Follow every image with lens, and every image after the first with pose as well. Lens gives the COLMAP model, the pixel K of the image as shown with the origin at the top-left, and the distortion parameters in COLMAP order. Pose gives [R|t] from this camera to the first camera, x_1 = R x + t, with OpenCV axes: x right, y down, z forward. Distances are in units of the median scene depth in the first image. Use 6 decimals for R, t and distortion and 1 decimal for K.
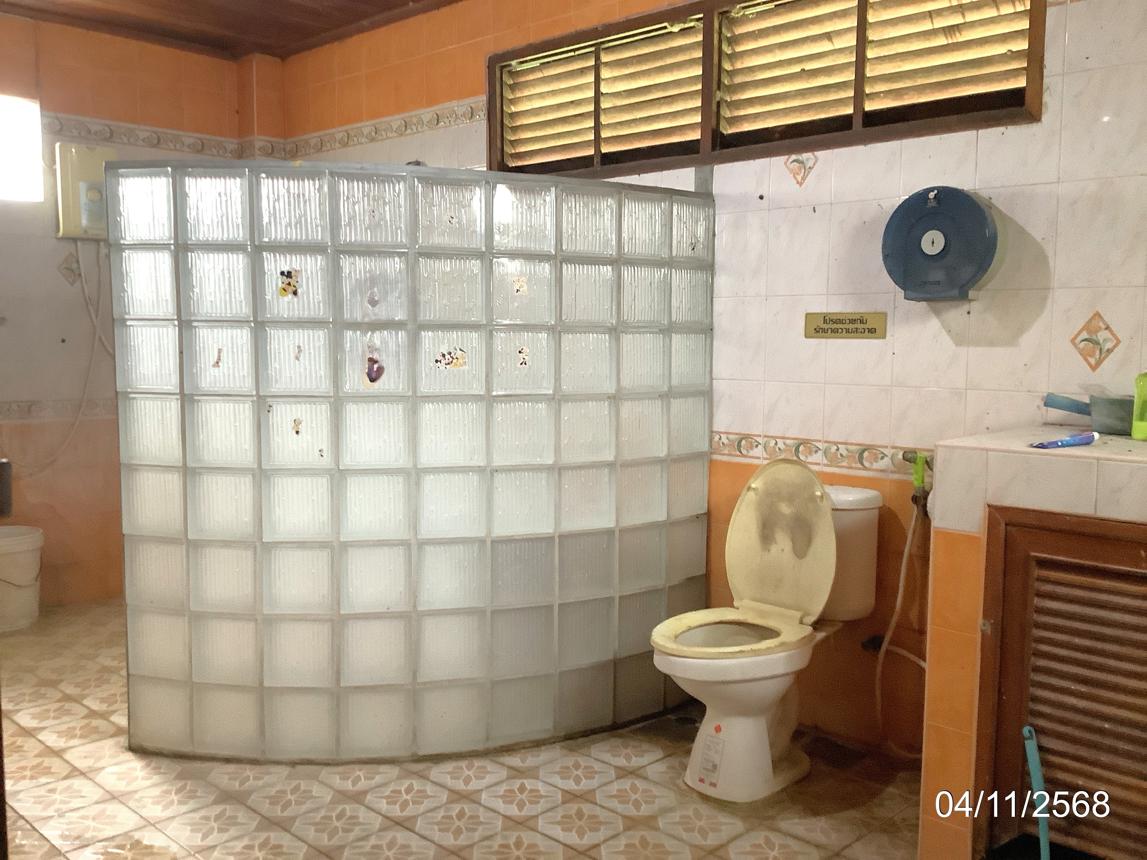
lens RADIAL K [[1032.5, 0, 573.5], [0, 1032.5, 430.0], [0, 0, 1]] dist [0.115085, -0.217180]
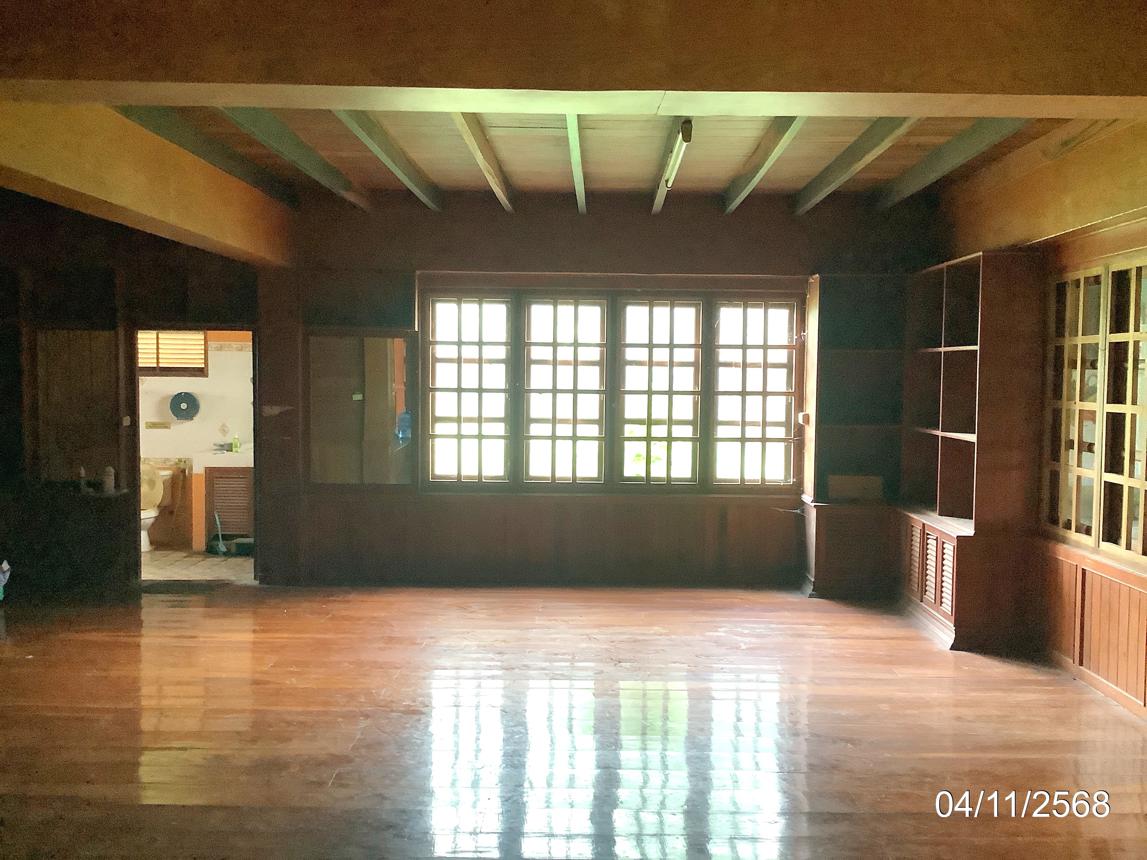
lens RADIAL K [[1032.5, 0, 573.5], [0, 1032.5, 430.0], [0, 0, 1]] dist [0.115085, -0.217180]
pose [[0.717318, -0.041134, 0.695530, -1.220732], [0.060010, 0.998194, -0.002857, 0.011329], [-0.694156, 0.043788, 0.718491, -2.583929]]
